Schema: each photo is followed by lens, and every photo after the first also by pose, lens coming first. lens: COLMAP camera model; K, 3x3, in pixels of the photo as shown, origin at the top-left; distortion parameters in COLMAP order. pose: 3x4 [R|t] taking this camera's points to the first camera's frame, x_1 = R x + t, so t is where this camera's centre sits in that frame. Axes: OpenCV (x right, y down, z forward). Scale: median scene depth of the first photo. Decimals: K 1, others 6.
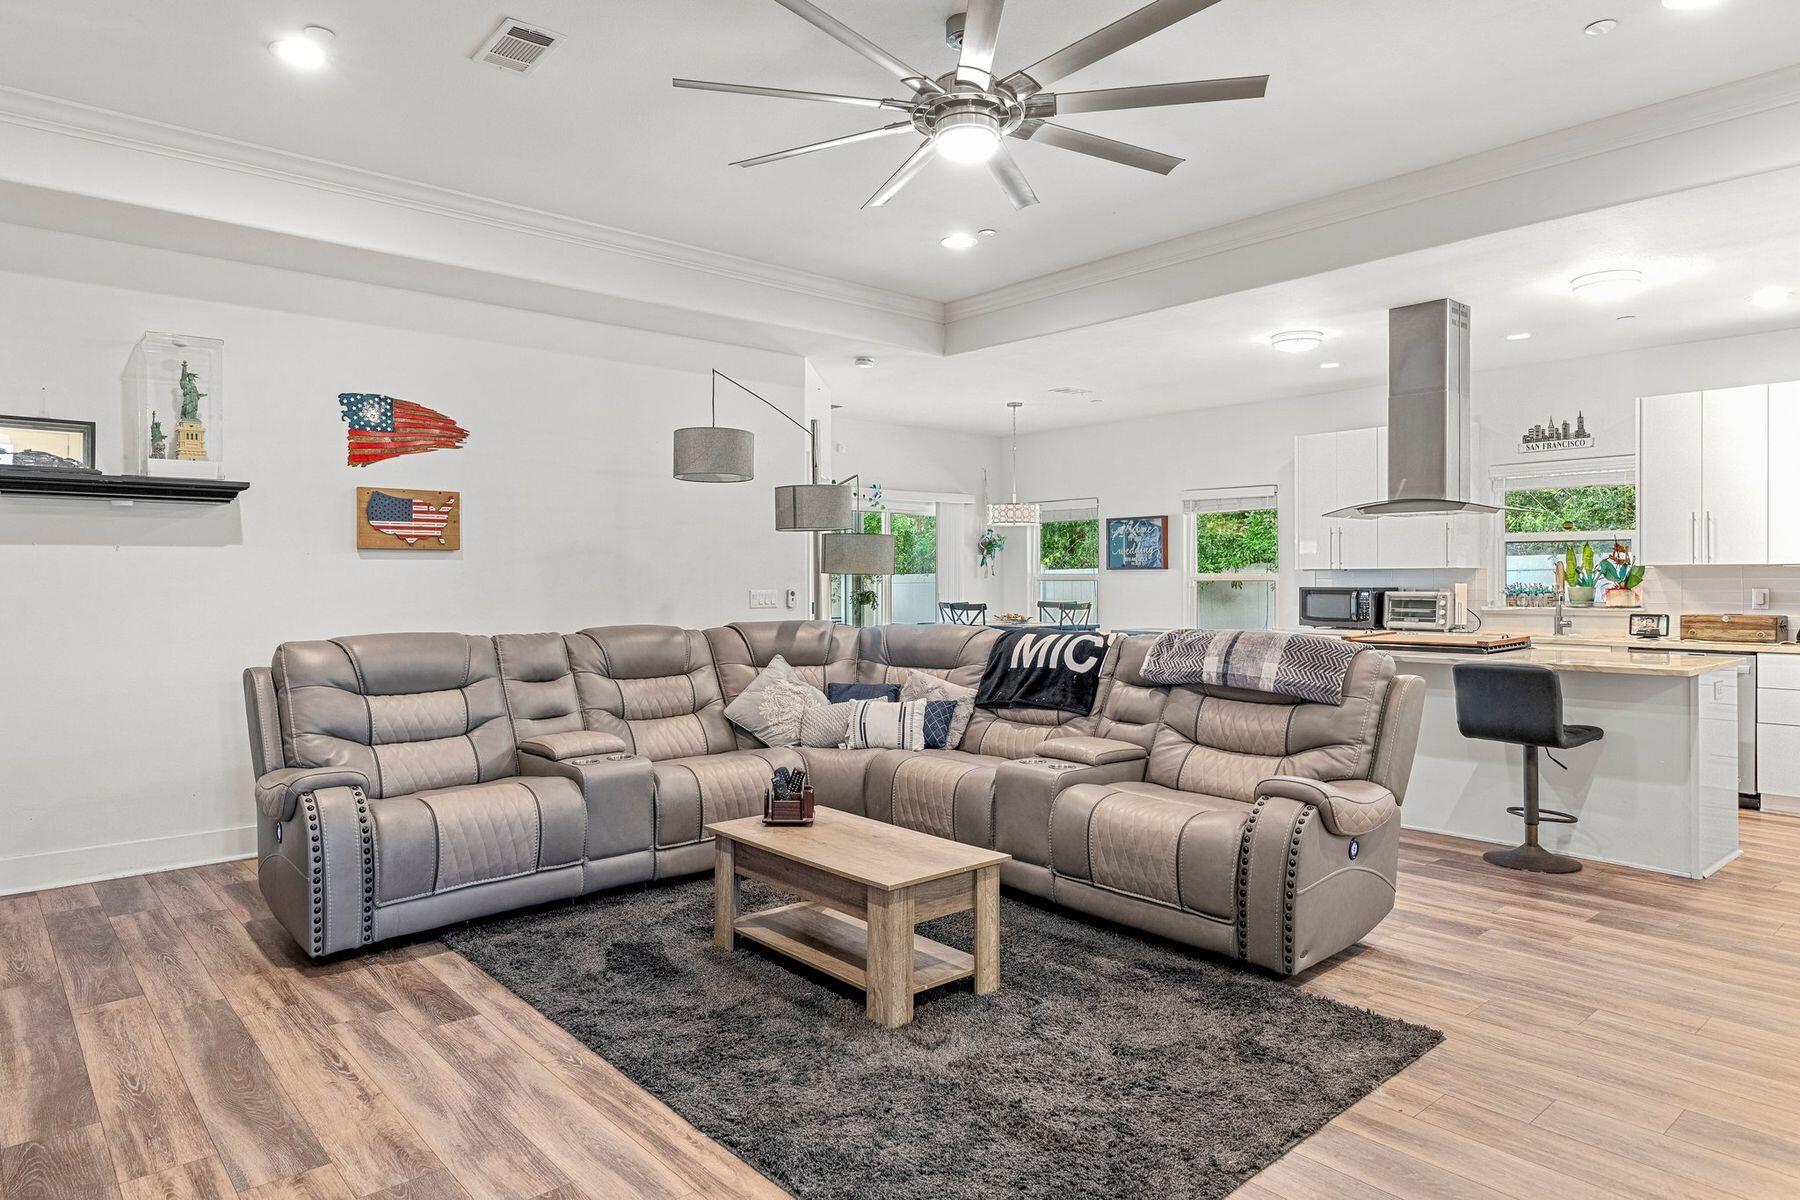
lens RADIAL K [[1081.5, 0, 899.4], [0, 1081.5, 577.4], [0, 0, 1]] dist [0.007910, 0.000523]
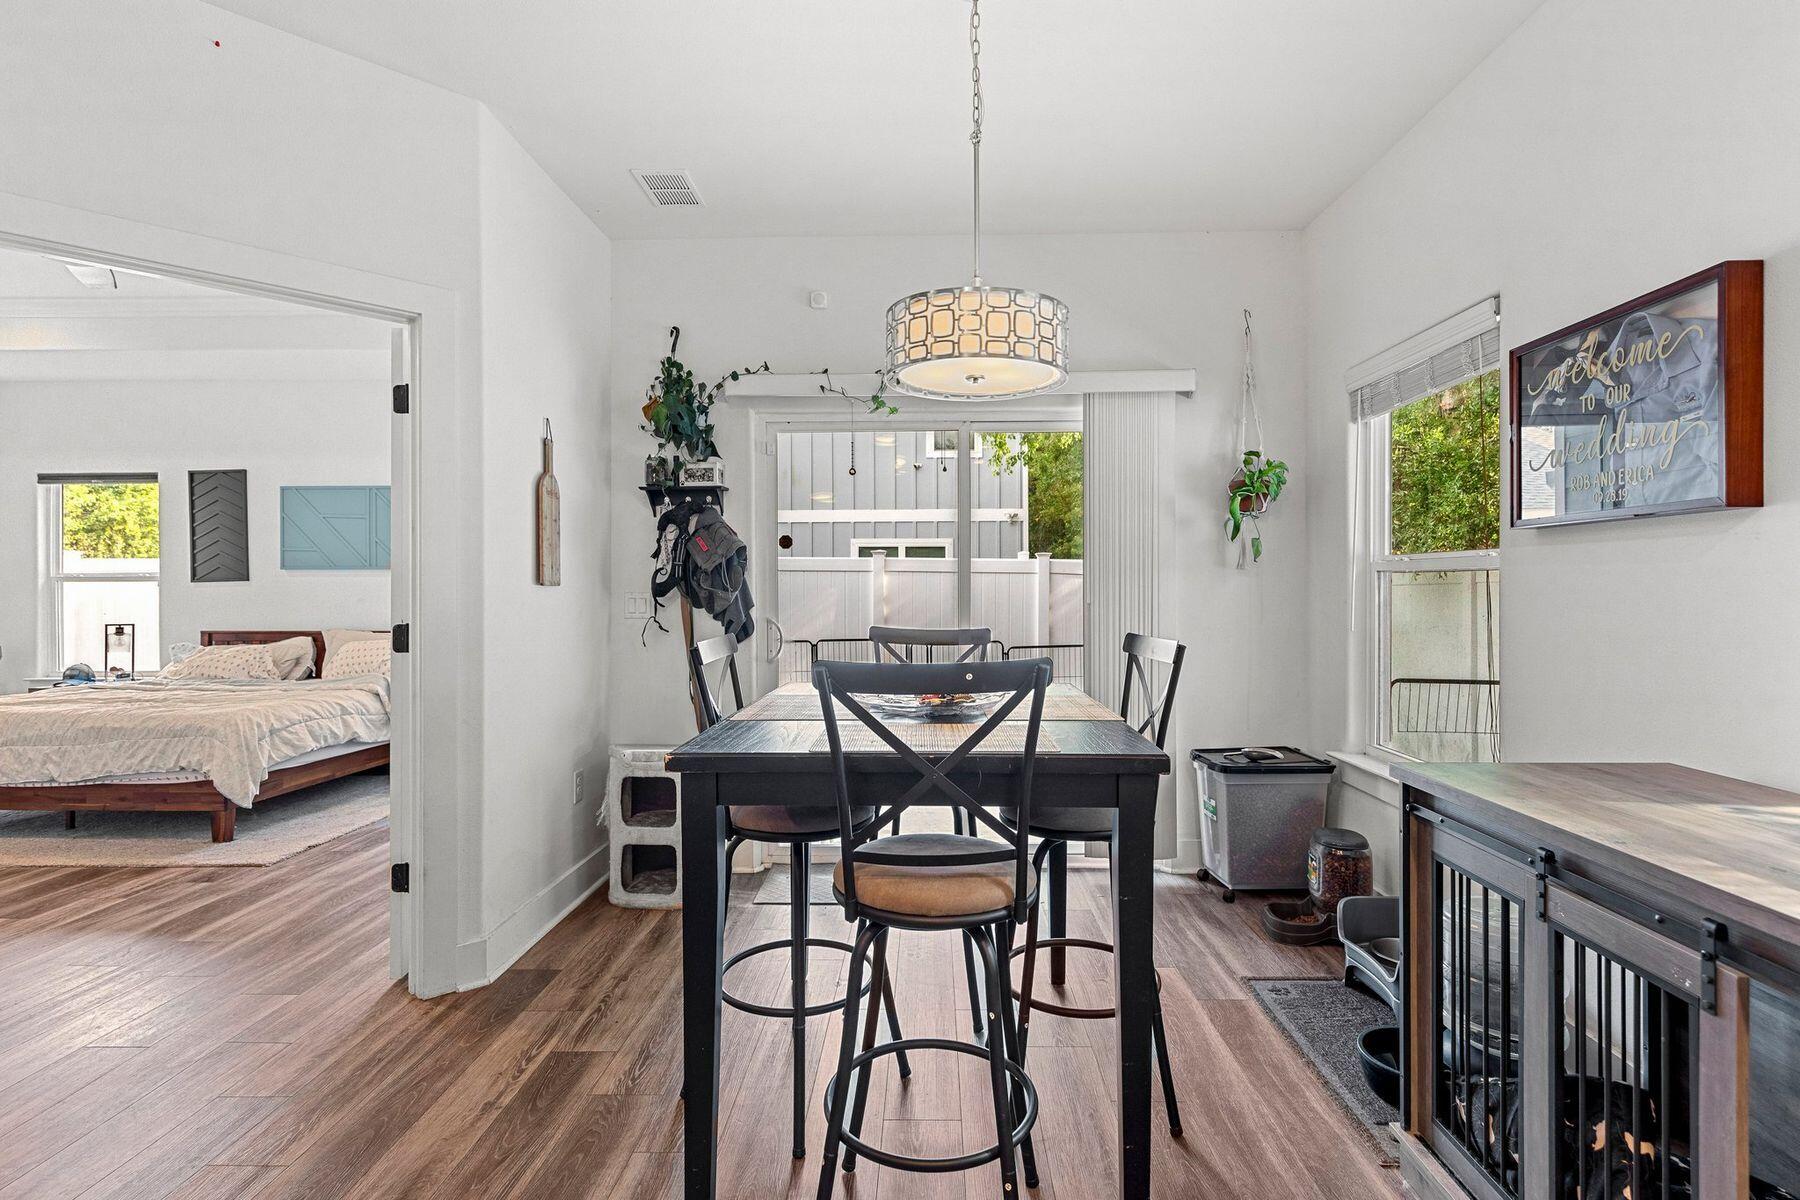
lens RADIAL K [[866.5, 0, 904.7], [0, 866.5, 591.0], [0, 0, 1]] dist [-0.004722, -0.000740]
pose [[0.732327, 0.003498, -0.680945, 0.536899], [0.001167, 0.999979, 0.006391, 0.018189], [0.680953, -0.005475, 0.732307, 1.684693]]
